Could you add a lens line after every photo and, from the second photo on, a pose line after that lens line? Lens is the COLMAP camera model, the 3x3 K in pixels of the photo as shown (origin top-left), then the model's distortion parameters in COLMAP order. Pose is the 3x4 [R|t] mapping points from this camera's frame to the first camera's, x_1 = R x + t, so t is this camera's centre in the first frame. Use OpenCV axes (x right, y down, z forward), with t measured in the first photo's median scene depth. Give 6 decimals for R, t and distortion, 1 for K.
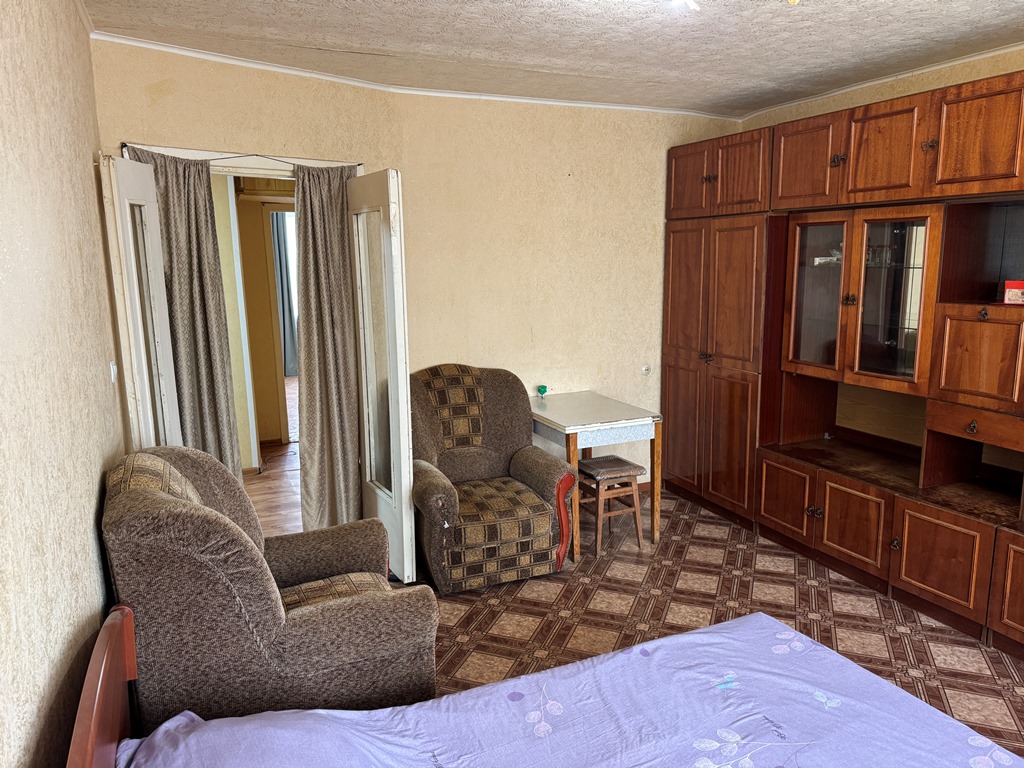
lens RADIAL K [[721.3, 0, 511.1], [0, 721.3, 378.4], [0, 0, 1]] dist [0.056038, -0.073492]
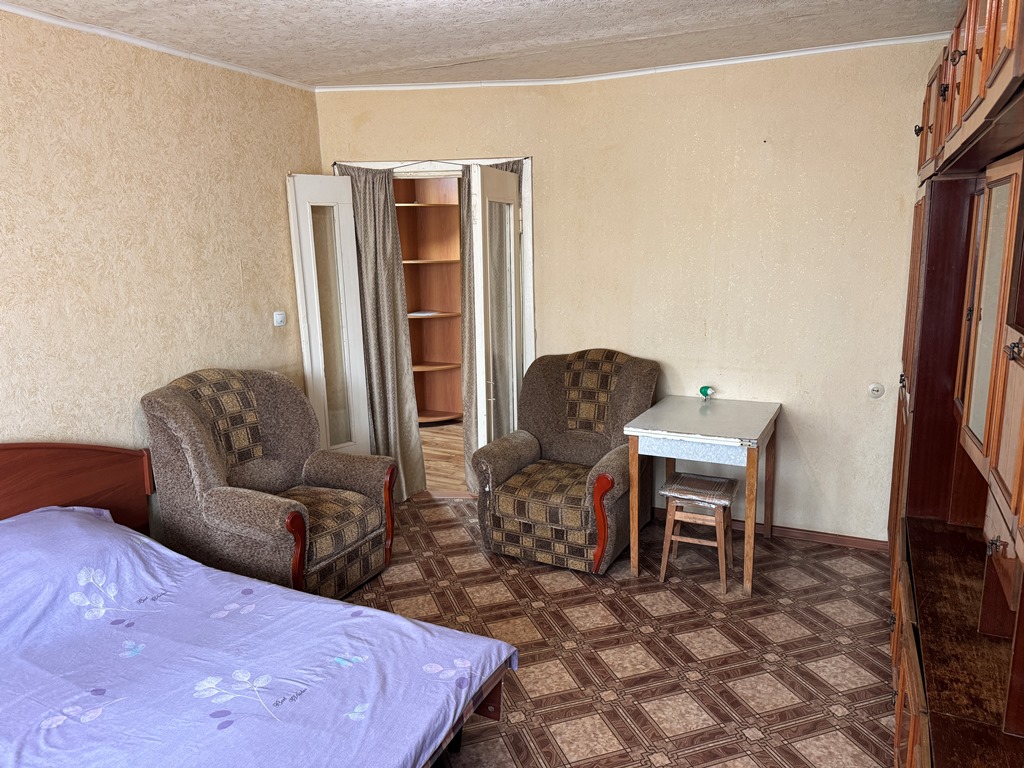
lens RADIAL K [[721.3, 0, 516.3], [0, 721.3, 385.1], [0, 0, 1]] dist [0.056038, -0.073492]
pose [[0.641097, 0.151374, -0.752383, 0.703495], [-0.125647, 0.987830, 0.091682, -0.055269], [0.757104, 0.035758, 0.652315, 0.298040]]
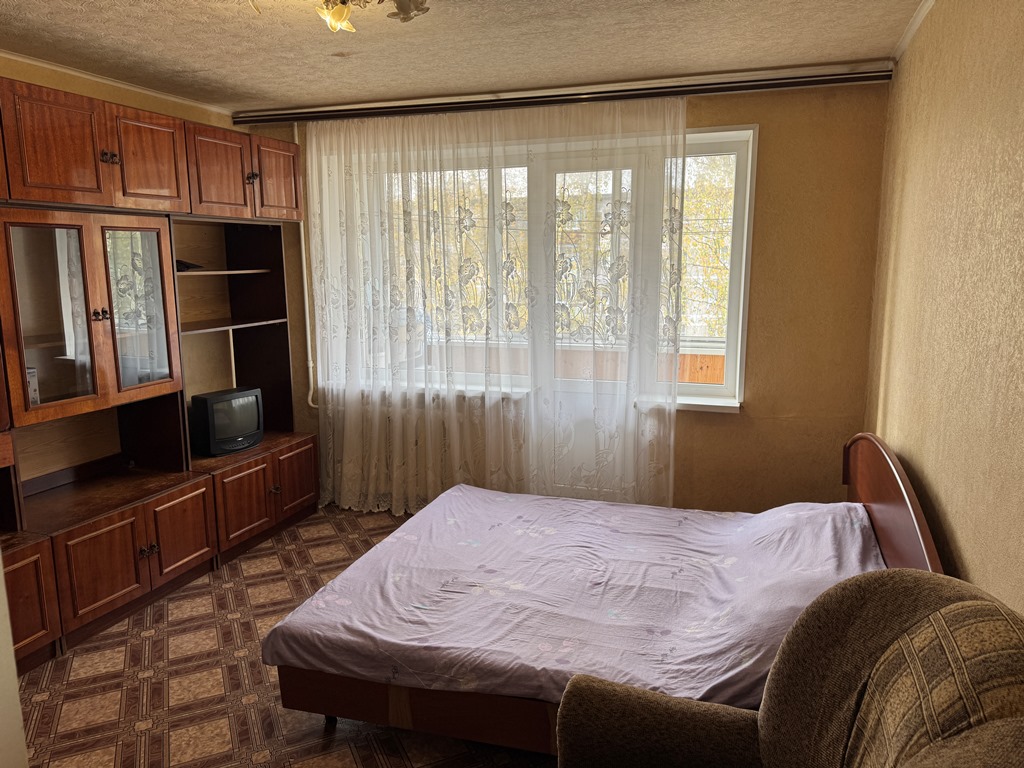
lens RADIAL K [[721.3, 0, 512.7], [0, 721.3, 383.3], [0, 0, 1]] dist [0.056038, -0.073492]
pose [[-0.708298, -0.076639, 0.701741, -0.477133], [0.170069, 0.946282, 0.275004, -0.163655], [-0.685121, 0.314129, -0.657216, 1.191549]]
